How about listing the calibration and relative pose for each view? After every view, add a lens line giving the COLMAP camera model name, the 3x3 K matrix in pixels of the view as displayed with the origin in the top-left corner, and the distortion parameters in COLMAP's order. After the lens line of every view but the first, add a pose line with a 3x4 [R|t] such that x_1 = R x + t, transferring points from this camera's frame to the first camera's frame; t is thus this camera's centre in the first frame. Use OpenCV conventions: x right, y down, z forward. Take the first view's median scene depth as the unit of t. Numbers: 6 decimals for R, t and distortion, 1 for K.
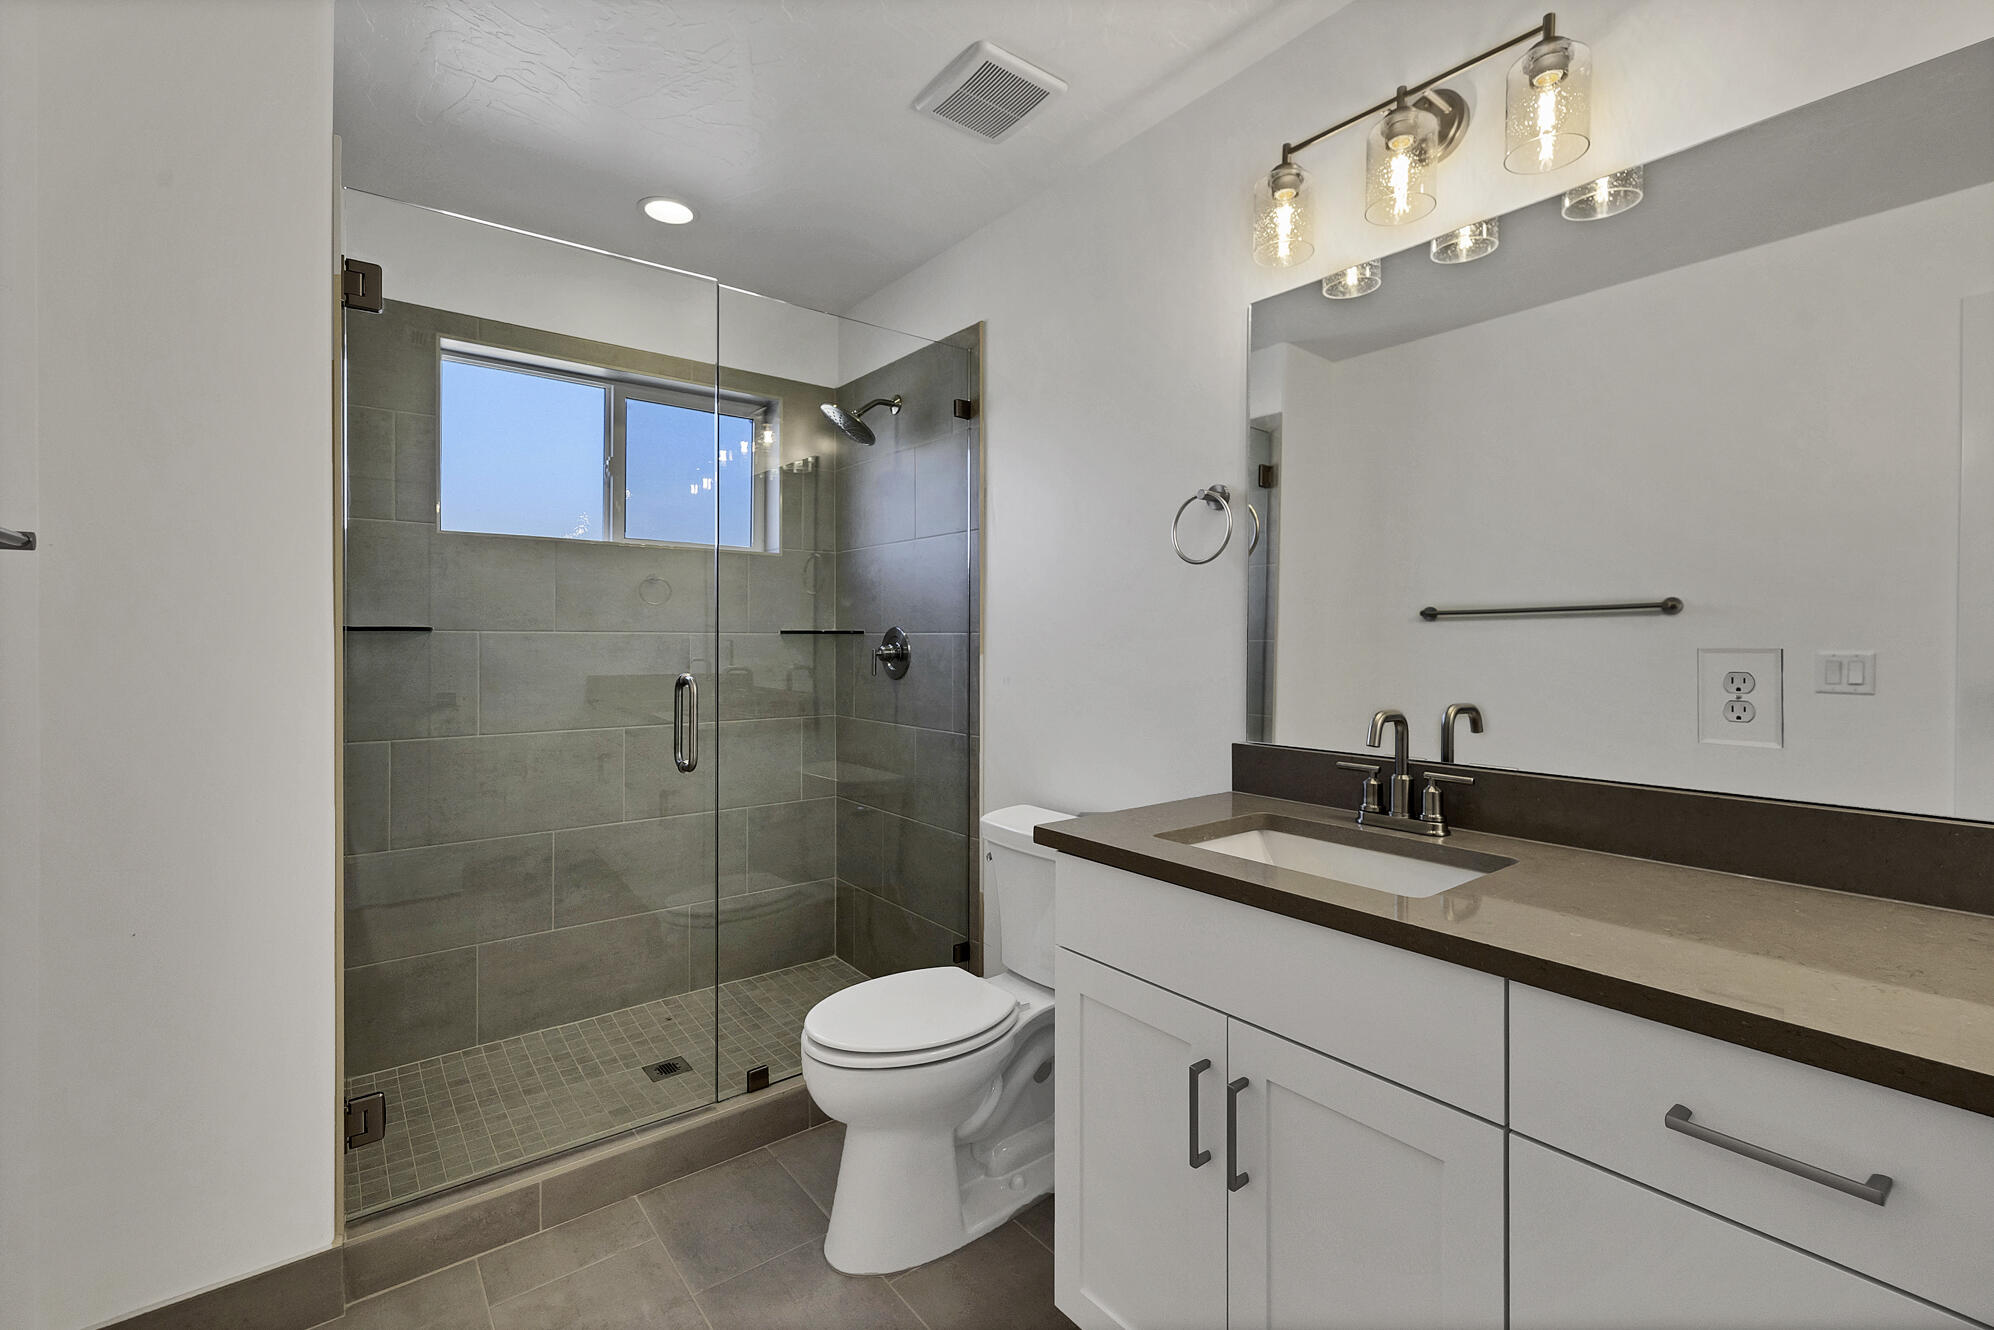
lens RADIAL K [[863.2, 0, 1003.1], [0, 863.2, 645.2], [0, 0, 1]] dist [-0.000597, -0.000246]
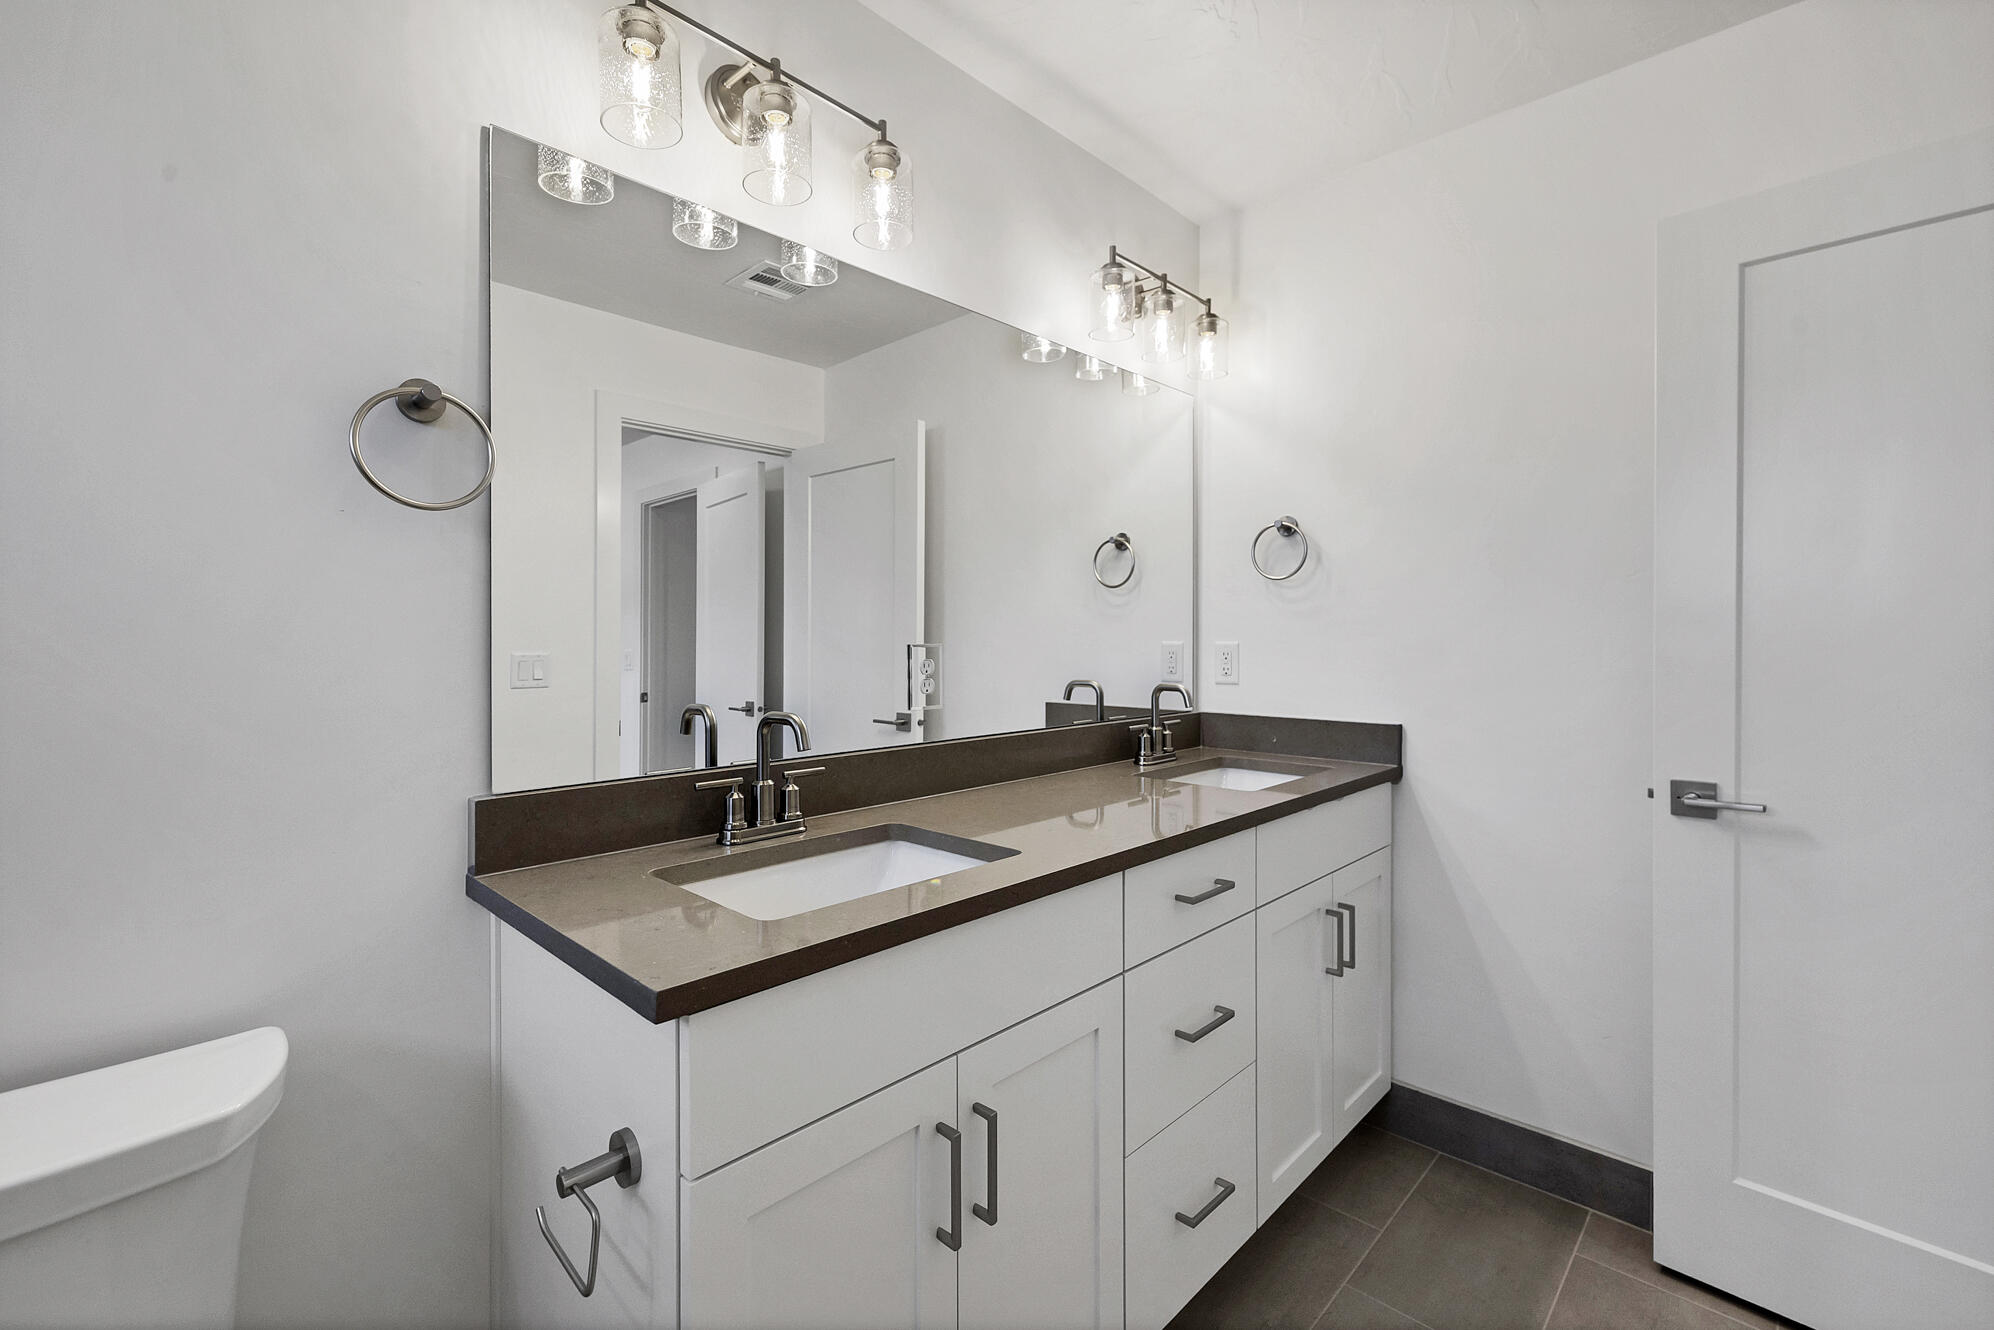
lens RADIAL K [[863.2, 0, 1003.1], [0, 863.2, 645.2], [0, 0, 1]] dist [-0.000597, -0.000246]
pose [[-0.147770, 0.000829, 0.989021, -0.508911], [0.008464, 0.999964, 0.000427, 0.003184], [-0.988985, 0.008434, -0.147772, 0.865368]]
